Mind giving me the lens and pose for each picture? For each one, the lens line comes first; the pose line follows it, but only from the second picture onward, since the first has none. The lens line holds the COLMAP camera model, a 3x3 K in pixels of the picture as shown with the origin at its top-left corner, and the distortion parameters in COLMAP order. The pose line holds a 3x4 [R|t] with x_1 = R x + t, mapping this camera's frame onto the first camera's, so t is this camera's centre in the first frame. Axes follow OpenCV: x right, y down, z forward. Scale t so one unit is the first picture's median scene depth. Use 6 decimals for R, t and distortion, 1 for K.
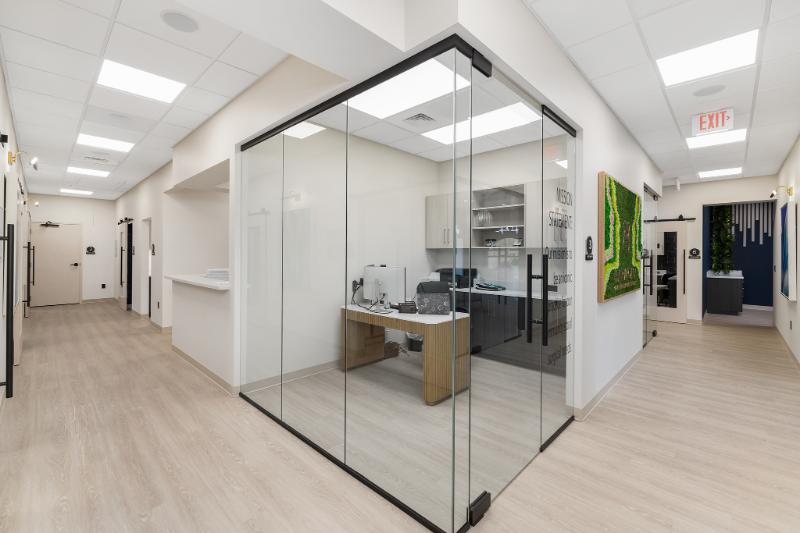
lens RADIAL K [[344.9, 0, 402.6], [0, 344.9, 252.2], [0, 0, 1]] dist [0.000262, 0.000391]
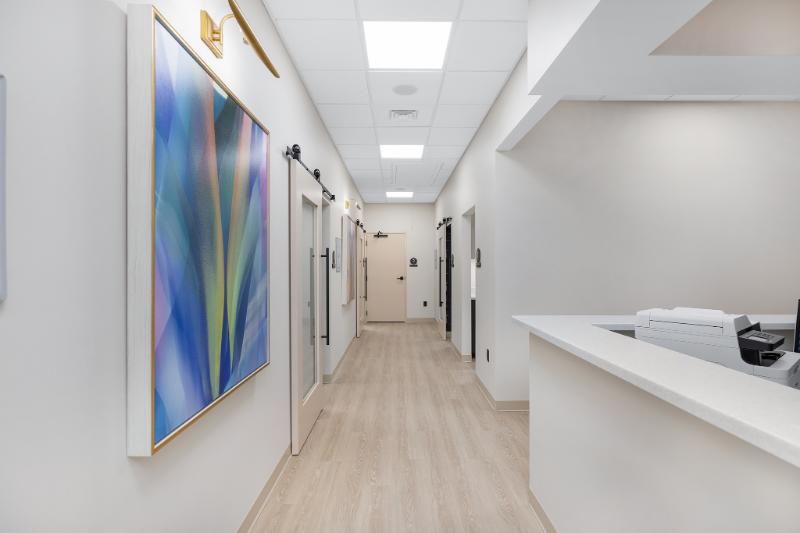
lens RADIAL K [[344.9, 0, 400.7], [0, 344.9, 266.4], [0, 0, 1]] dist [0.000262, 0.000391]
pose [[0.688813, -0.005532, -0.724918, -0.311803], [0.009015, 0.999959, 0.000936, 0.004300], [0.724883, -0.007180, 0.688835, 0.398771]]
